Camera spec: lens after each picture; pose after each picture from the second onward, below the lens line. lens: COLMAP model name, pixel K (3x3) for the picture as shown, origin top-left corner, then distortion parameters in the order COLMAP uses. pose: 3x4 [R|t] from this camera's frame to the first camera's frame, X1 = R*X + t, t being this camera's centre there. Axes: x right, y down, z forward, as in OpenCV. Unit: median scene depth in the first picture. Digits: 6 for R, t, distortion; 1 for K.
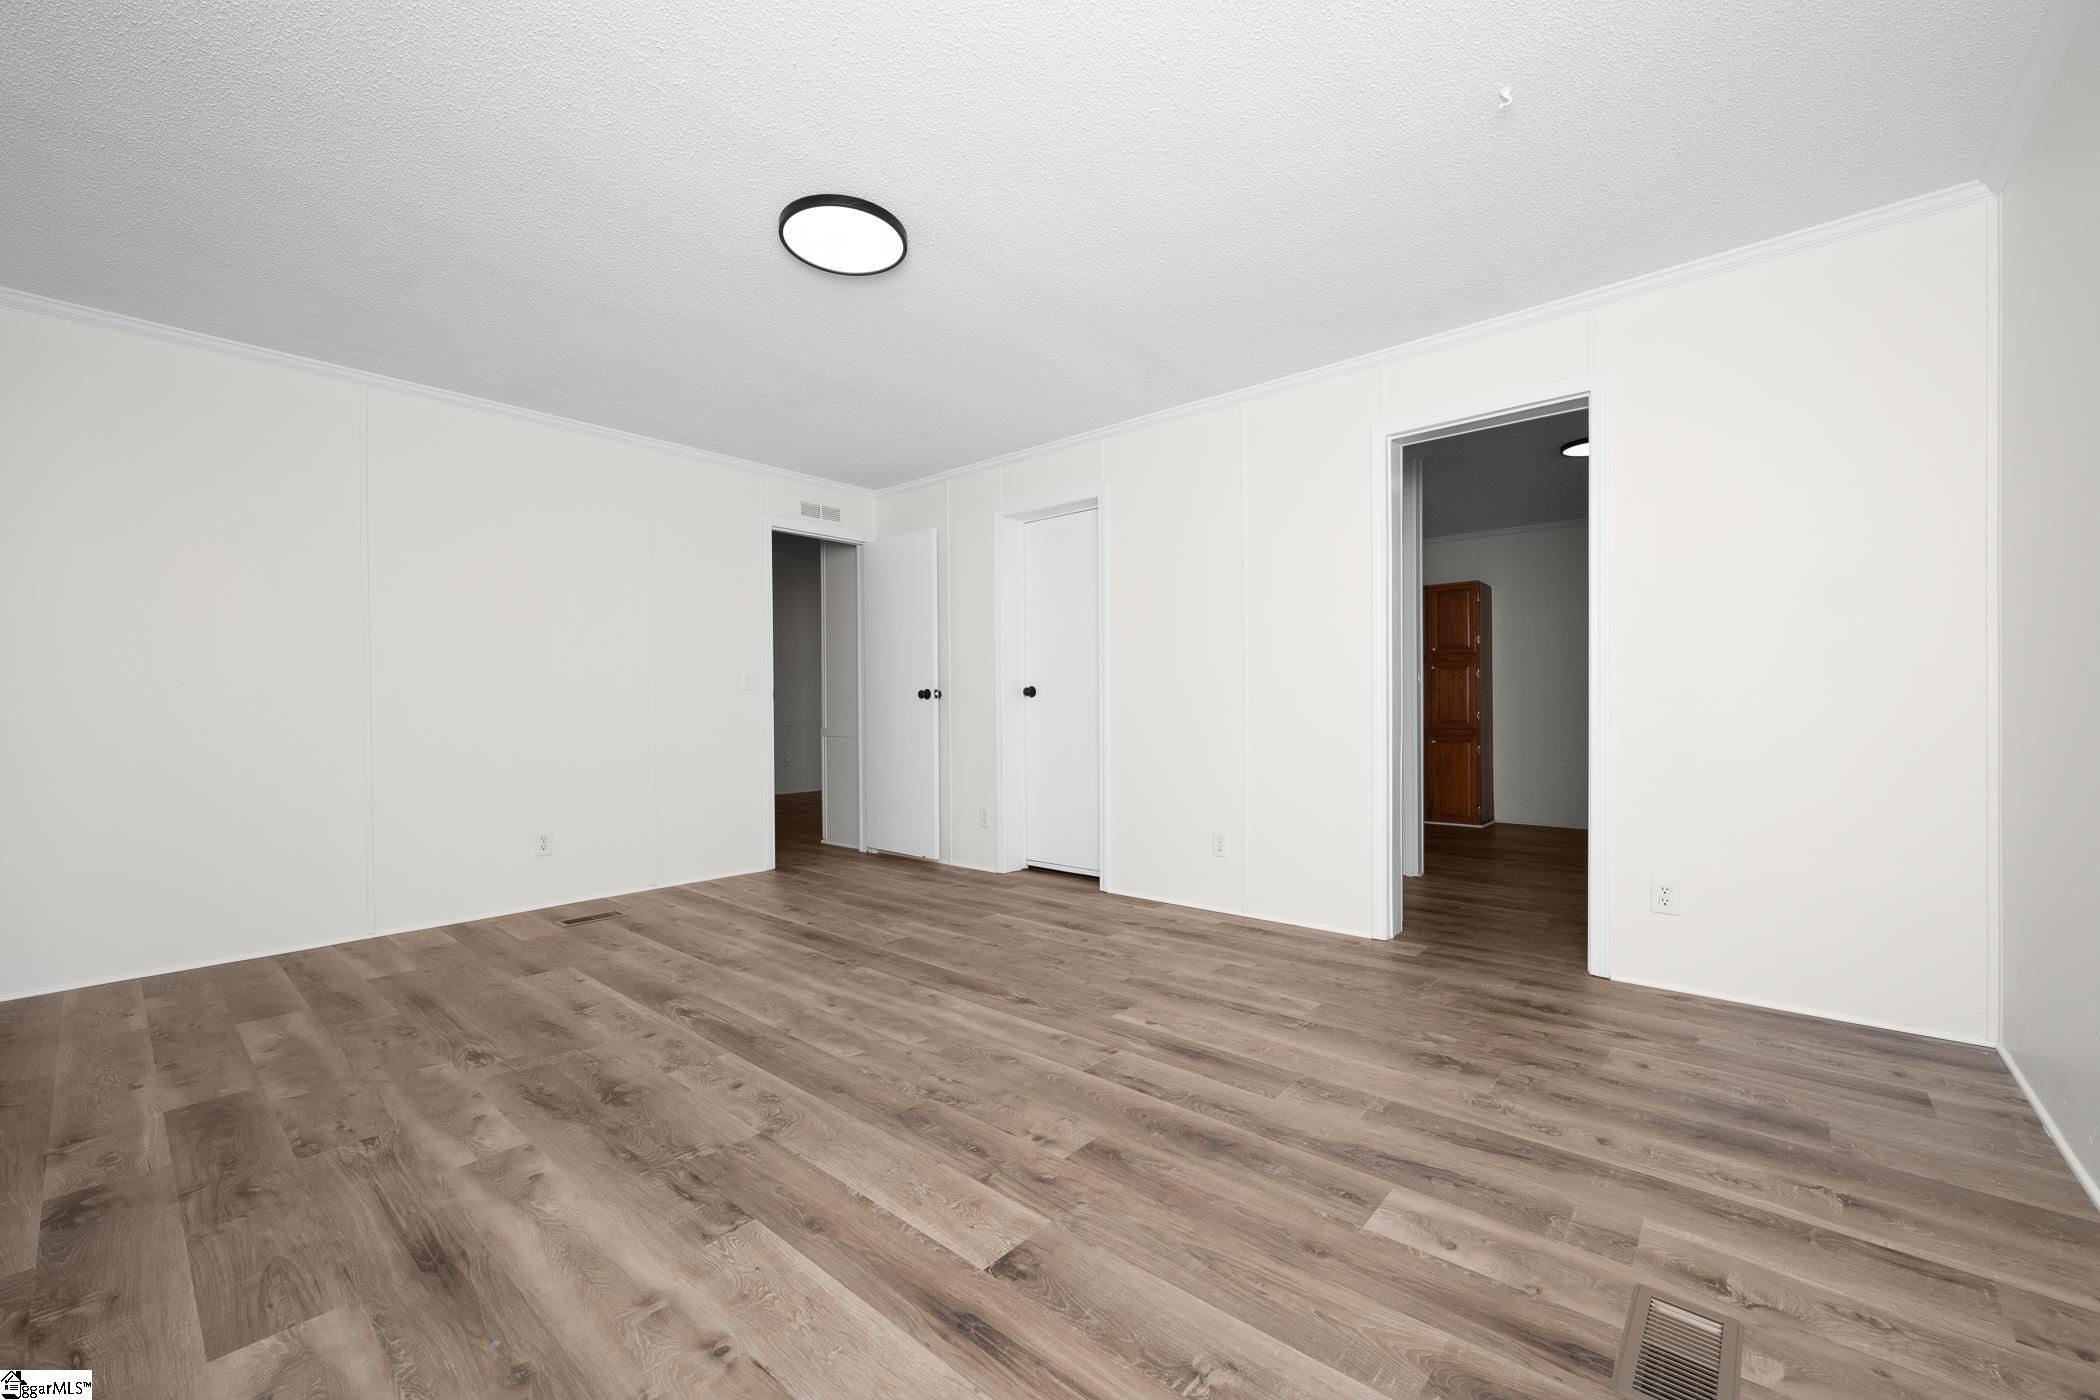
lens RADIAL K [[833.9, 0, 1051.1], [0, 833.9, 705.2], [0, 0, 1]] dist [-0.003747, 0.000172]
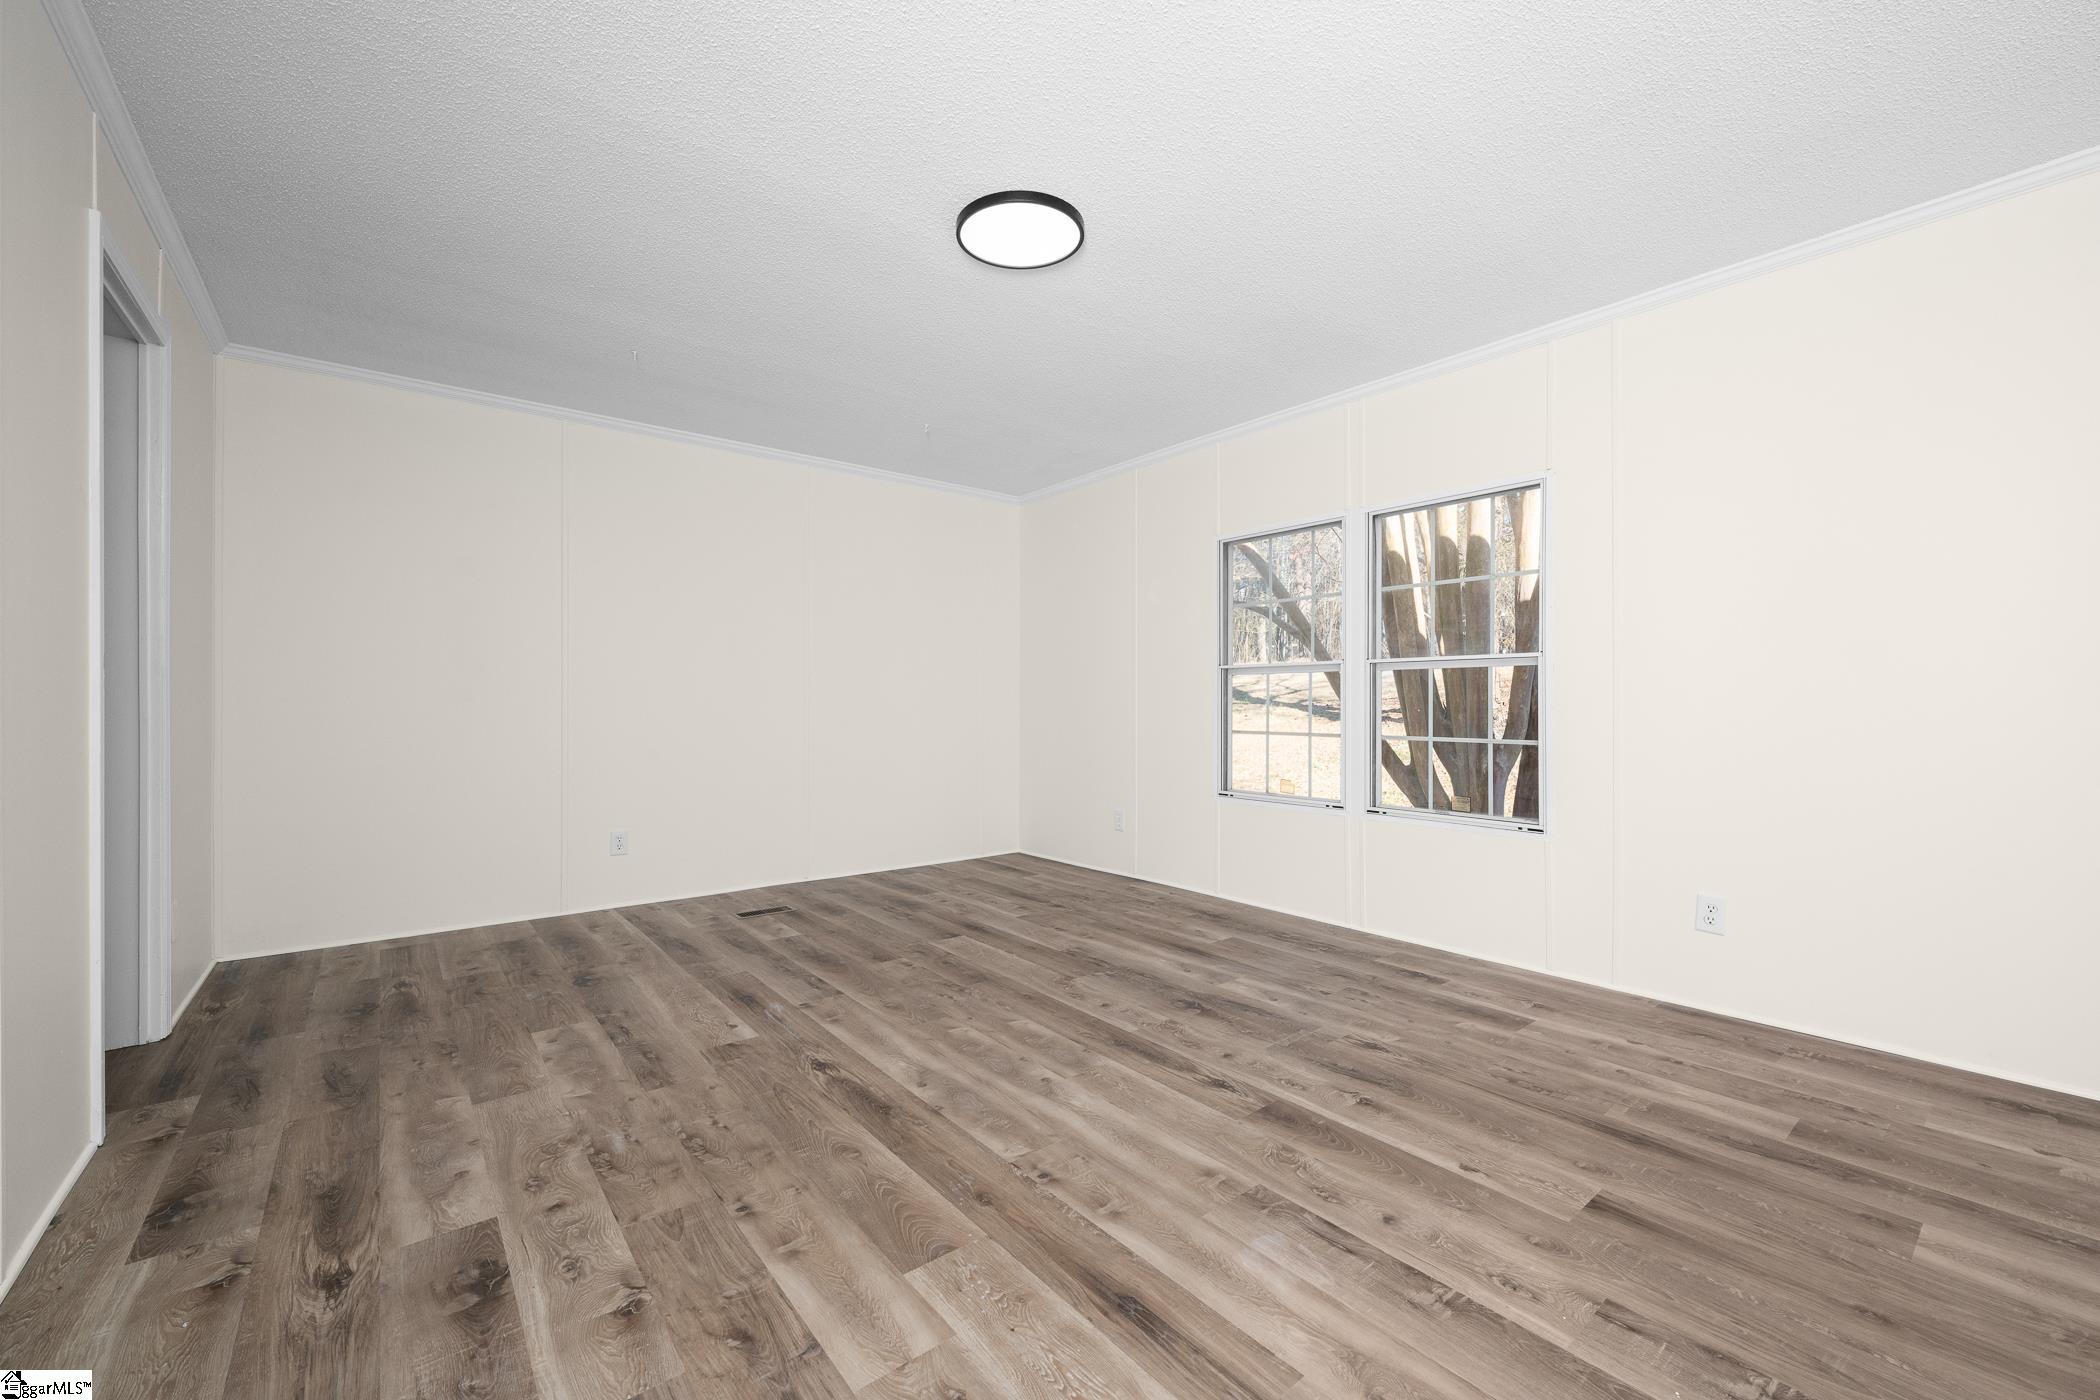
lens RADIAL K [[833.9, 0, 1049.3], [0, 833.9, 704.0], [0, 0, 1]] dist [-0.003747, 0.000172]
pose [[-0.984376, 0.008015, 0.175898, -0.445503], [0.007597, 0.999966, -0.003049, -0.005679], [-0.175917, -0.001665, -0.984404, 1.947587]]
